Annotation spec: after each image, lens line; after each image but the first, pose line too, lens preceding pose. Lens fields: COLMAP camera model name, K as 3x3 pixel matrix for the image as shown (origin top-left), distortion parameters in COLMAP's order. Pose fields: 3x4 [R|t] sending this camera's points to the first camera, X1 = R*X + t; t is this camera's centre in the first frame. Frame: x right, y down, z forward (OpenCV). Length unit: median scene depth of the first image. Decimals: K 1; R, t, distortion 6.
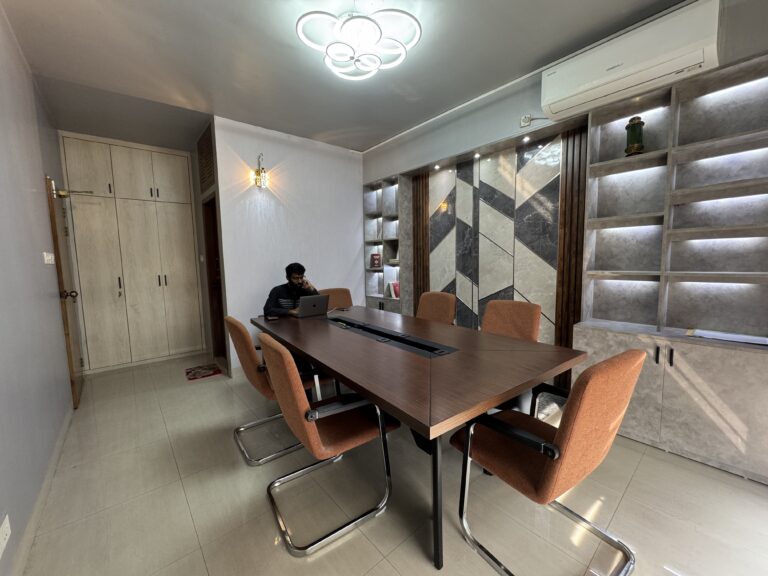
lens RADIAL K [[306.9, 0, 384.0], [0, 306.9, 288.0], [0, 0, 1]] dist [-0.002624, 0.000082]
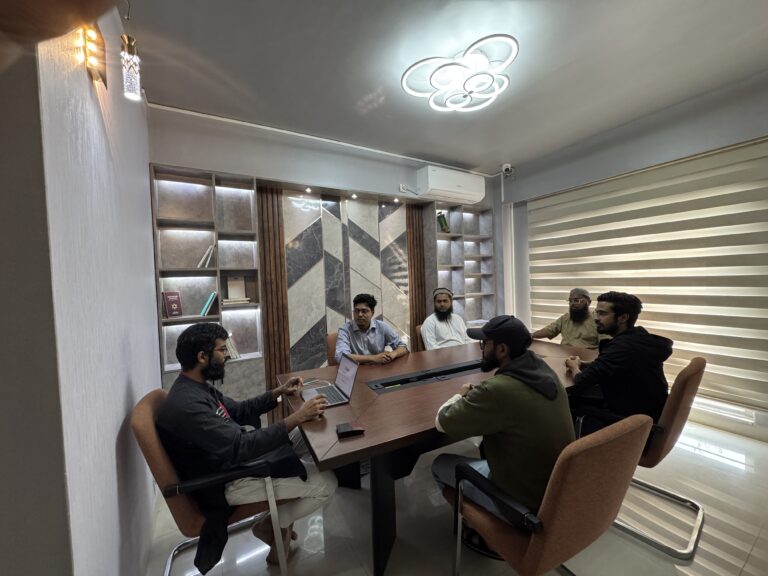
lens RADIAL K [[306.9, 0, 384.0], [0, 306.9, 288.0], [0, 0, 1]] dist [-0.002624, 0.000082]
pose [[0.175116, -0.013964, 0.984449, -0.758169], [0.124601, 0.992174, -0.008091, -0.097742], [-0.976631, 0.124080, 0.175485, 0.779089]]
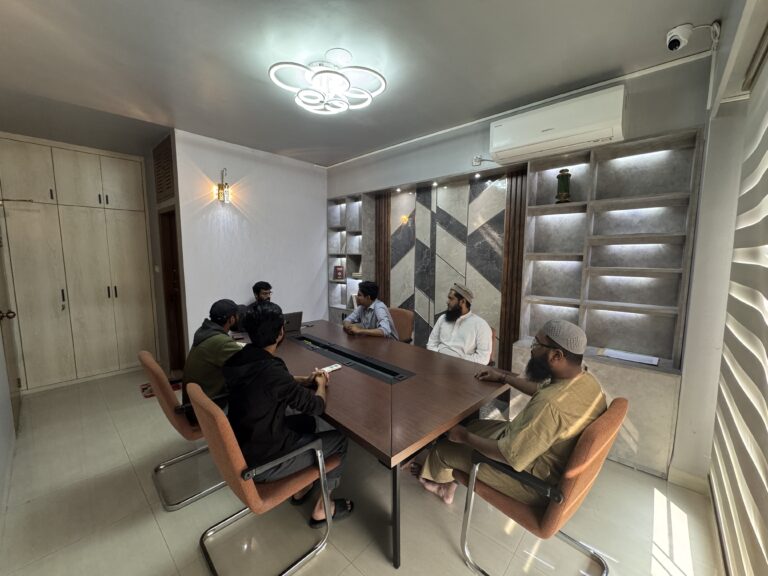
lens RADIAL K [[306.9, 0, 384.0], [0, 306.9, 288.0], [0, 0, 1]] dist [-0.002624, 0.000082]
pose [[0.991513, 0.009501, 0.129661, -0.014424], [-0.011196, 0.999861, 0.012350, -0.076534], [-0.129526, -0.013697, 0.991481, -0.066215]]
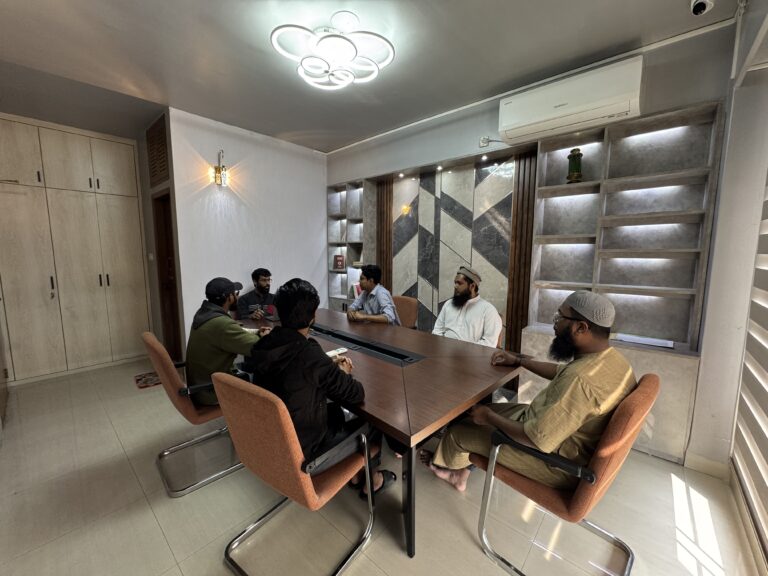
lens RADIAL K [[306.9, 0, 384.0], [0, 306.9, 288.0], [0, 0, 1]] dist [-0.002624, 0.000082]
pose [[0.989571, 0.007671, 0.143842, -0.037045], [-0.010643, 0.999745, 0.019903, -0.037482], [-0.143653, -0.021226, 0.989400, -0.031933]]
